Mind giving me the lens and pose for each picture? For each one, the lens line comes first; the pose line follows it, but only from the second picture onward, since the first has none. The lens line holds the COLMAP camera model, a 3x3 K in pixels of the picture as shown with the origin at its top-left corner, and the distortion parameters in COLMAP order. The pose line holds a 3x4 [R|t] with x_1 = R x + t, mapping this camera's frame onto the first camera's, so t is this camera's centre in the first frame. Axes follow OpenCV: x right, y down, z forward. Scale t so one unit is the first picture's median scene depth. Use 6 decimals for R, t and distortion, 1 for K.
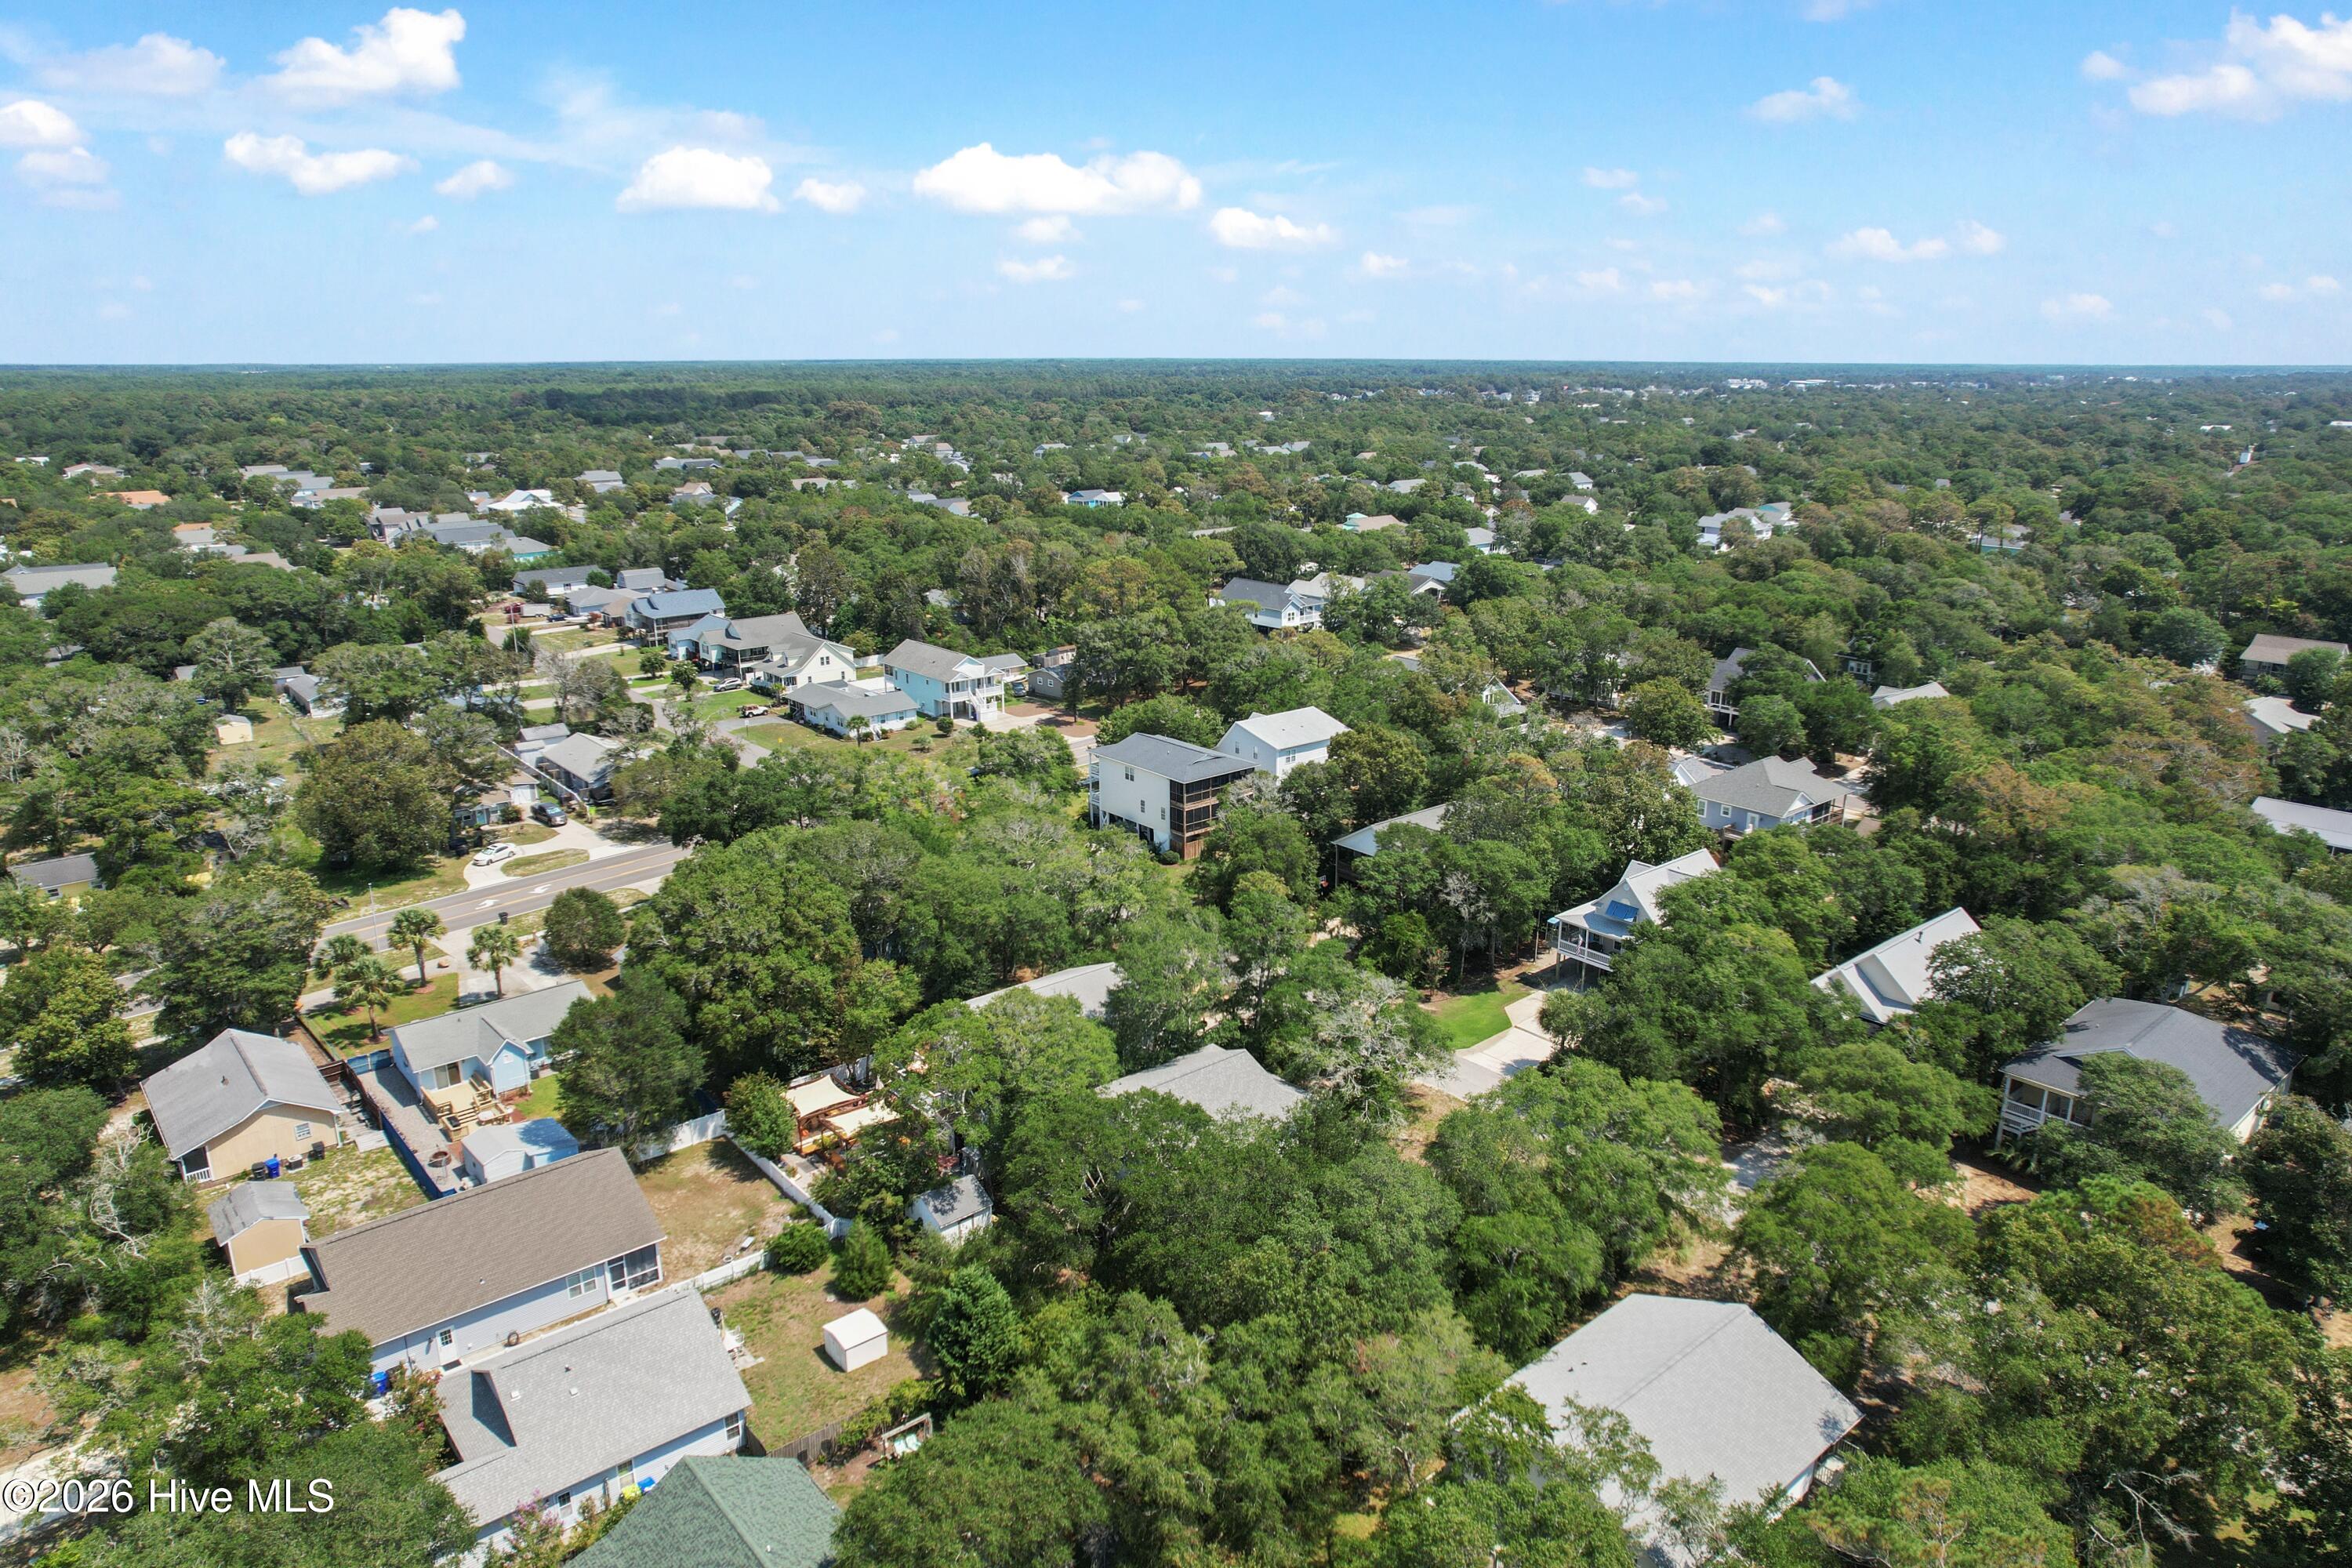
lens RADIAL K [[1523.4, 0, 1185.5], [0, 1523.4, 782.5], [0, 0, 1]] dist [-0.081376, 0.080005]
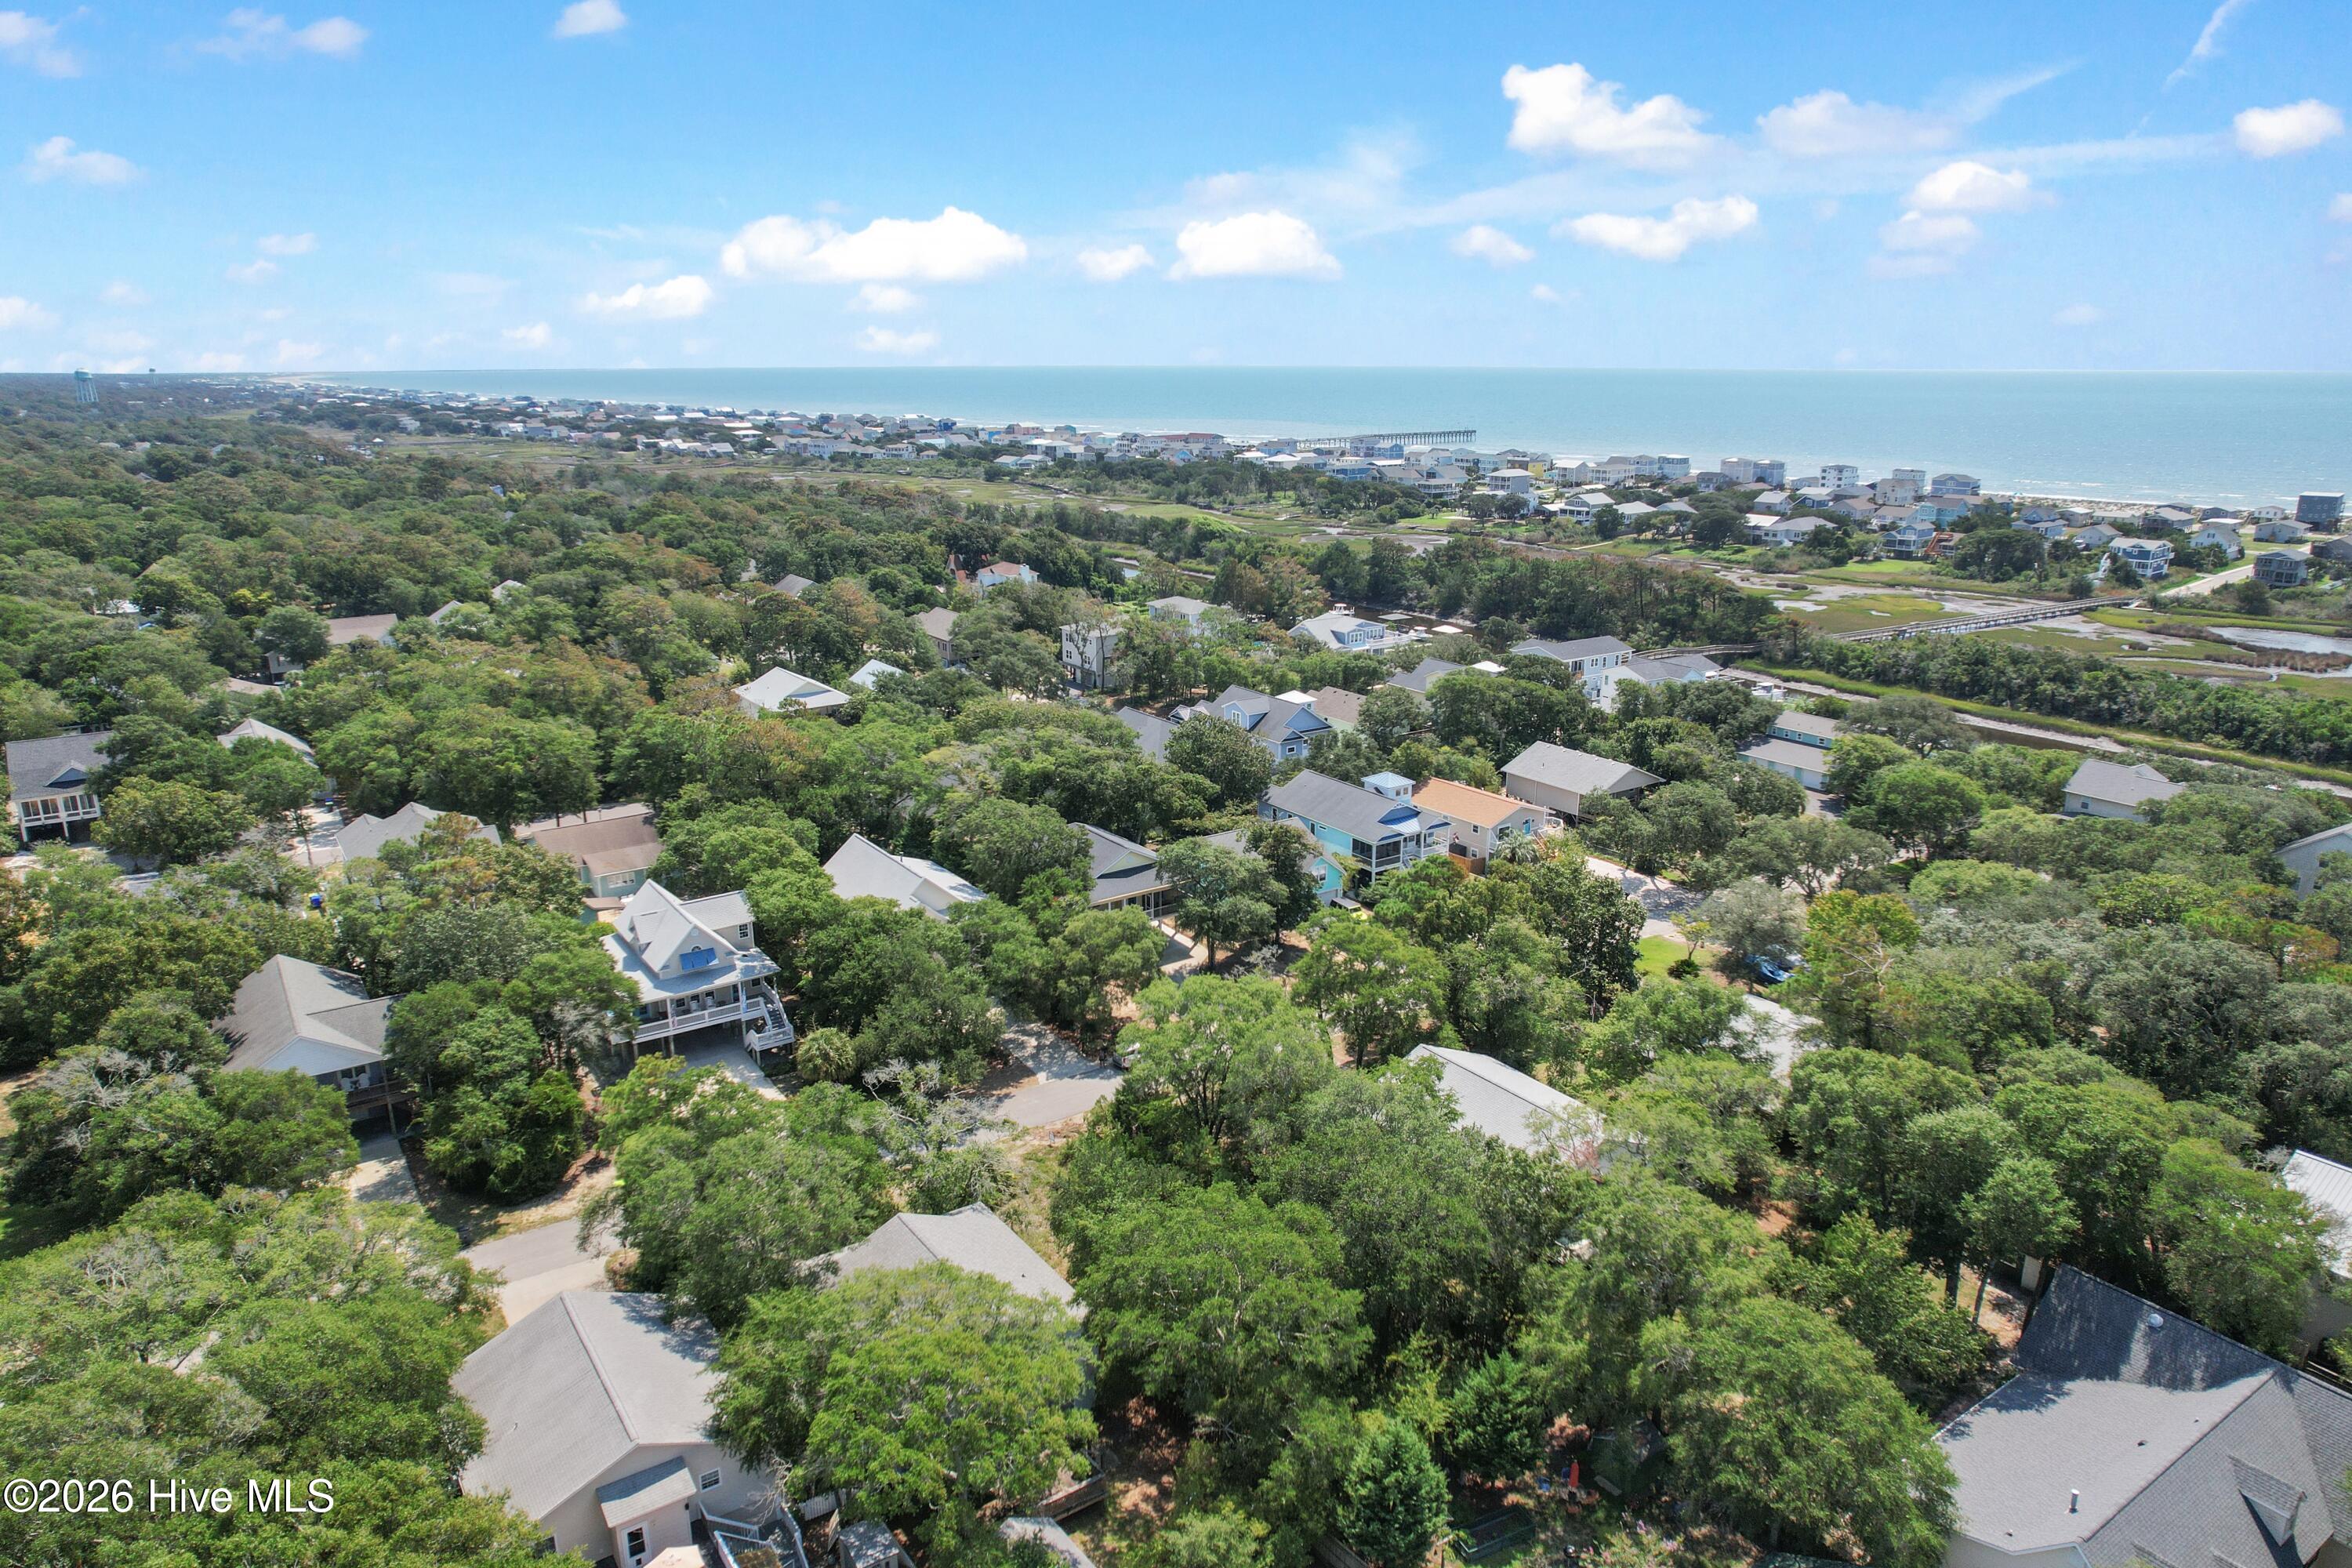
lens RADIAL K [[1523.4, 0, 1185.5], [0, 1523.4, 782.5], [0, 0, 1]] dist [-0.081376, 0.080005]
pose [[0.100911, -0.271814, 0.957045, -0.425402], [0.272261, 0.932779, 0.236215, -0.123829], [-0.956918, 0.236729, 0.168132, 0.446976]]
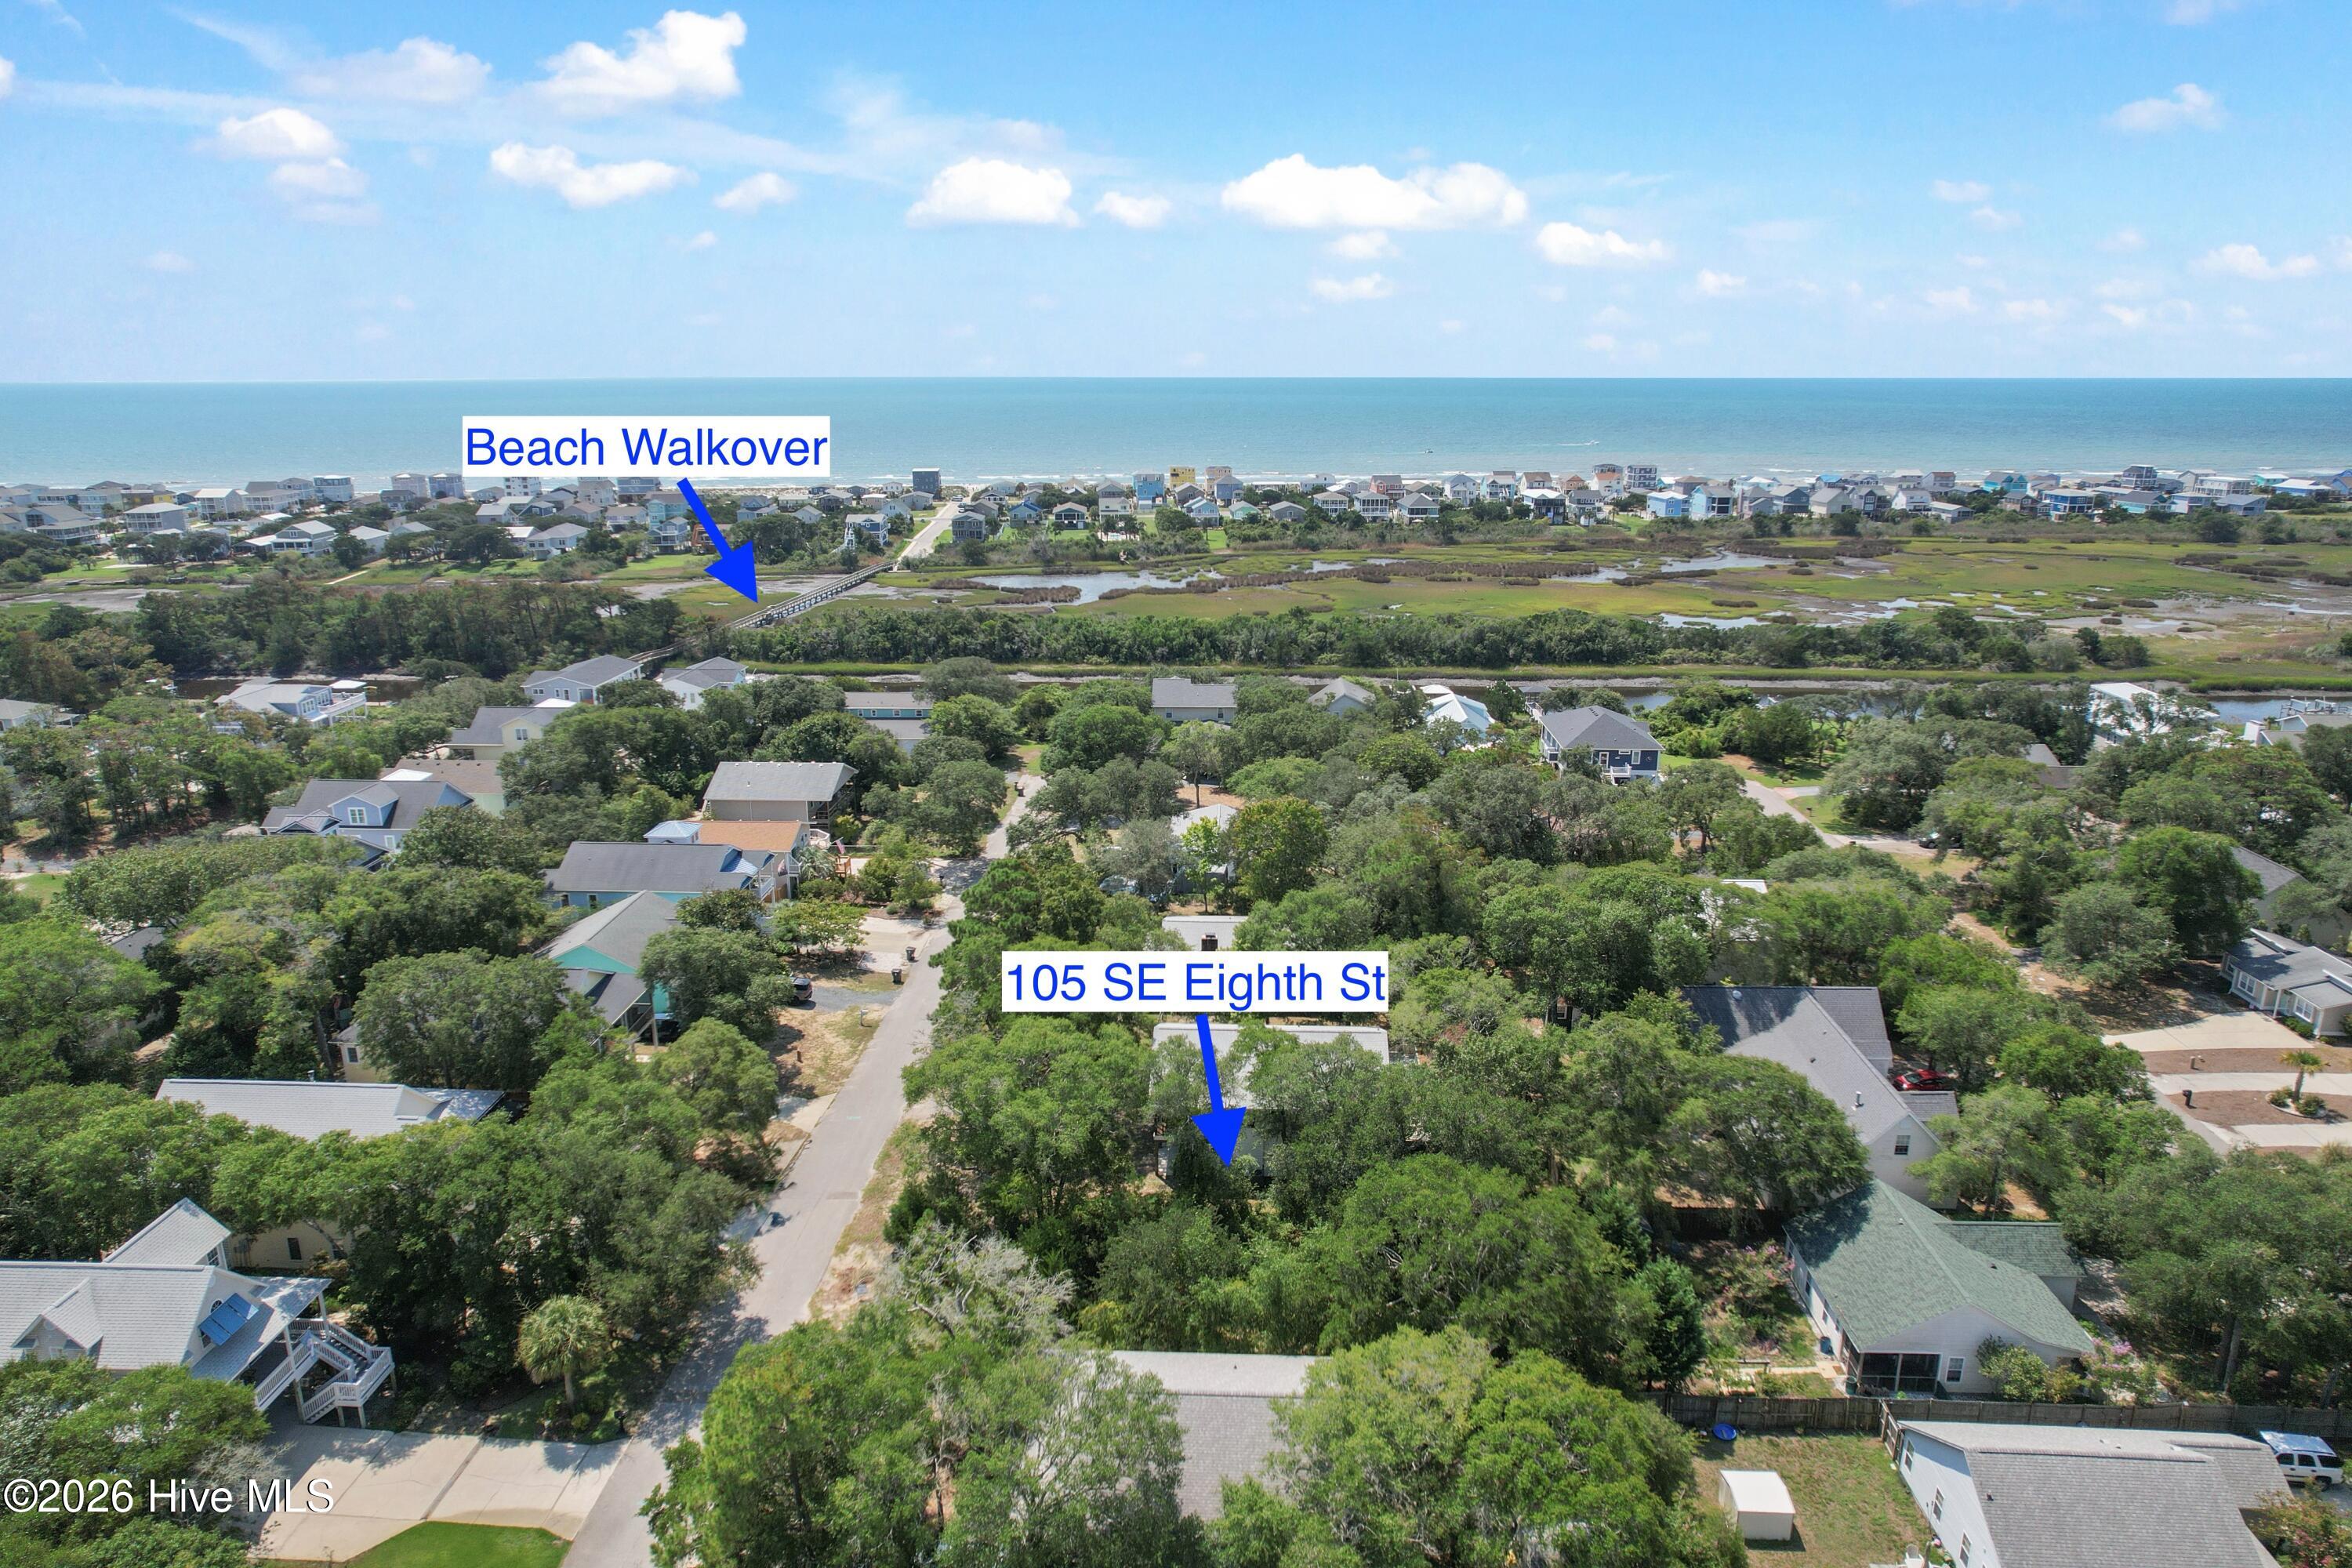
lens RADIAL K [[1523.4, 0, 1185.5], [0, 1523.4, 782.5], [0, 0, 1]] dist [-0.081376, 0.080005]
pose [[-0.728272, -0.182476, 0.660547, -0.232071], [0.187767, 0.873875, 0.448426, -0.225315], [-0.659063, 0.450605, -0.602155, 0.845182]]
